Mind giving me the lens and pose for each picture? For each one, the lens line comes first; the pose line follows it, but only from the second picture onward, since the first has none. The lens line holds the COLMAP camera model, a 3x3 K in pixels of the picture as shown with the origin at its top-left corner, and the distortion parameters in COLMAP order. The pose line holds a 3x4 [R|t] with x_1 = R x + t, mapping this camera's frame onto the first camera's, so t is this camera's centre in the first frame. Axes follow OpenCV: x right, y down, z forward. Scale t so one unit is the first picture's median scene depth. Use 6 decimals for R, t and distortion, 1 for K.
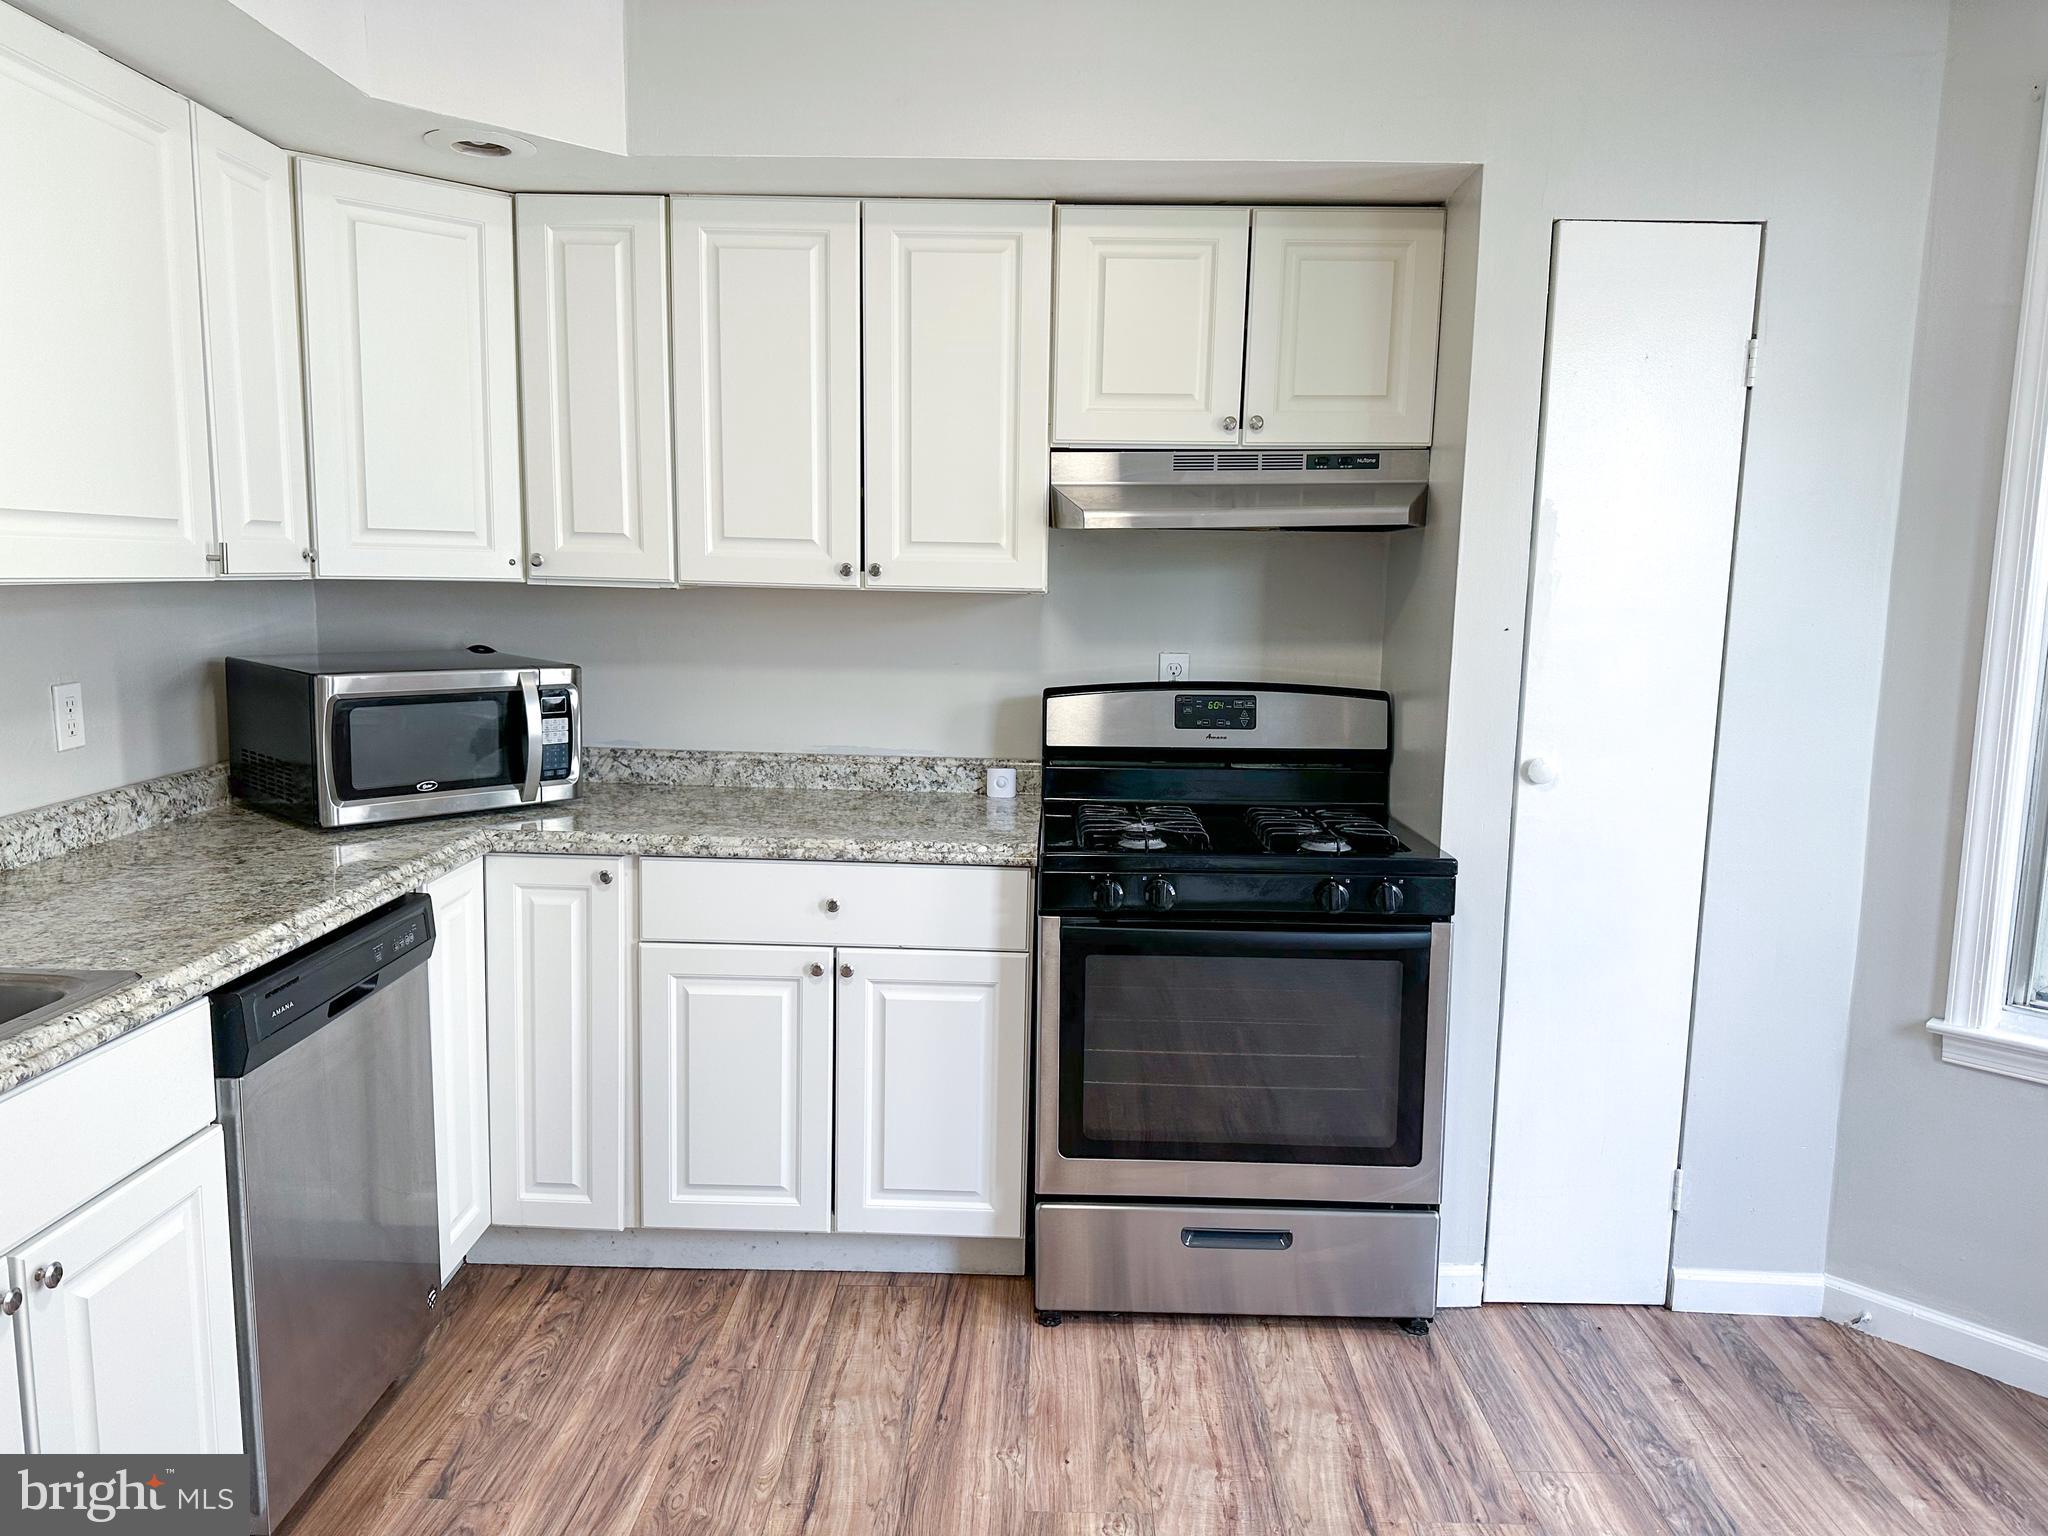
lens RADIAL K [[1443.4, 0, 1024.0], [0, 1443.4, 768.0], [0, 0, 1]] dist [-0.004468, -0.000780]
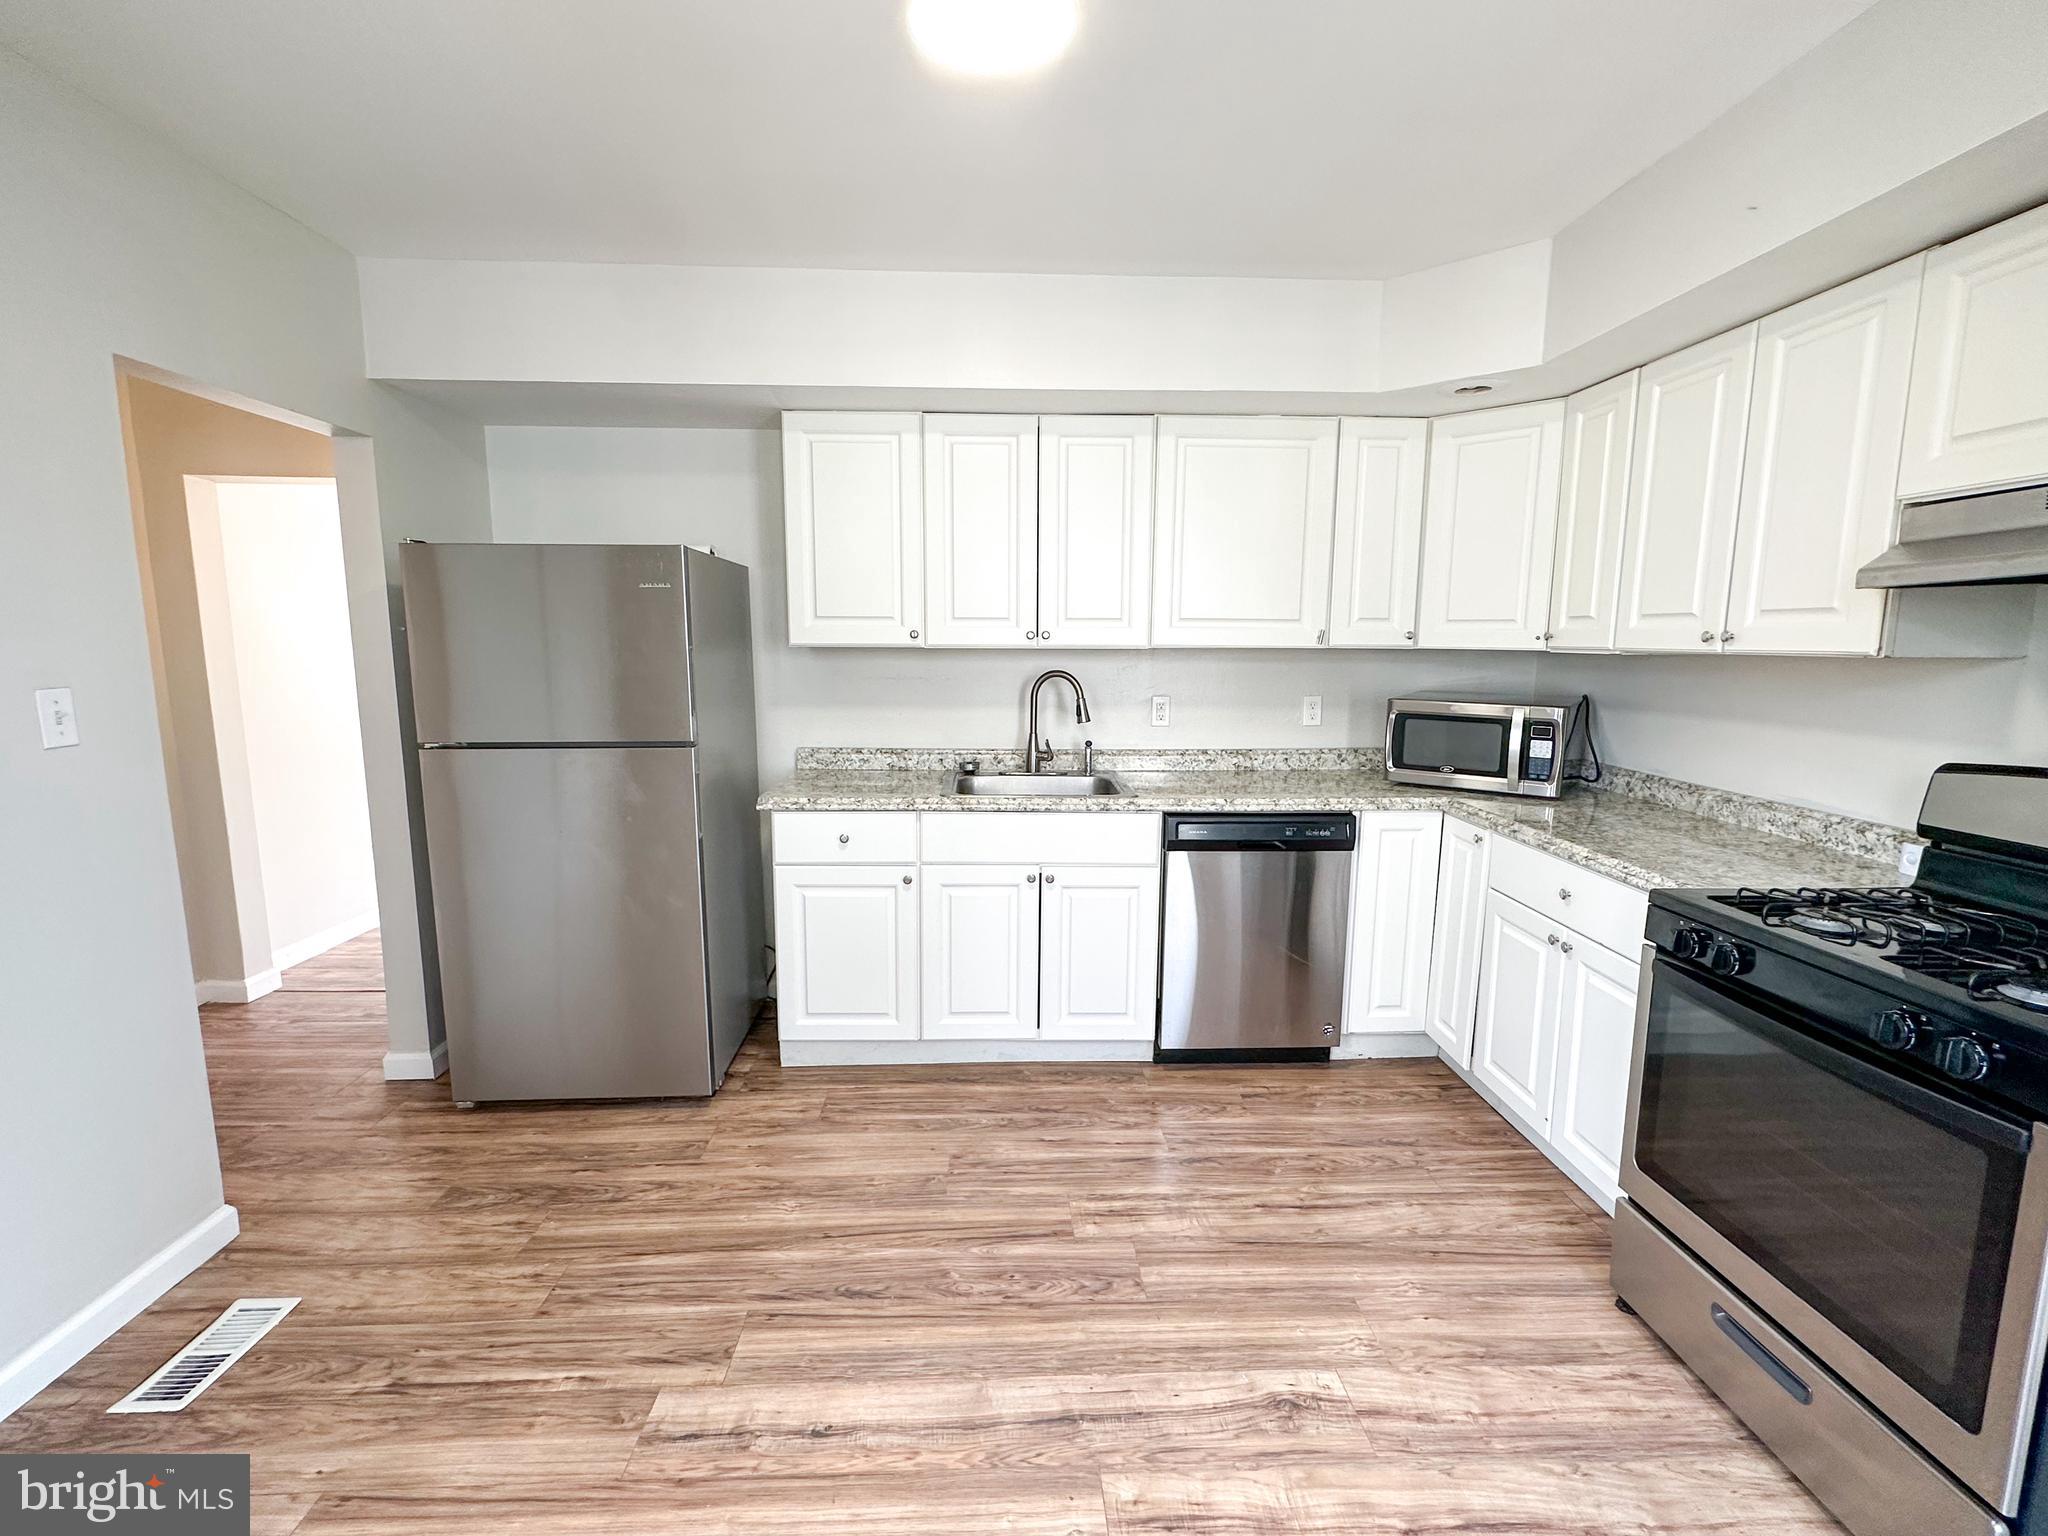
lens RADIAL K [[925.0, 0, 1024.0], [0, 925.0, 768.0], [0, 0, 1]] dist [0.000314, -0.000522]
pose [[0.059762, 0.123308, -0.990567, 0.675568], [-0.137066, 0.983955, 0.114215, -0.047825], [0.988758, 0.128947, 0.075705, 0.445571]]
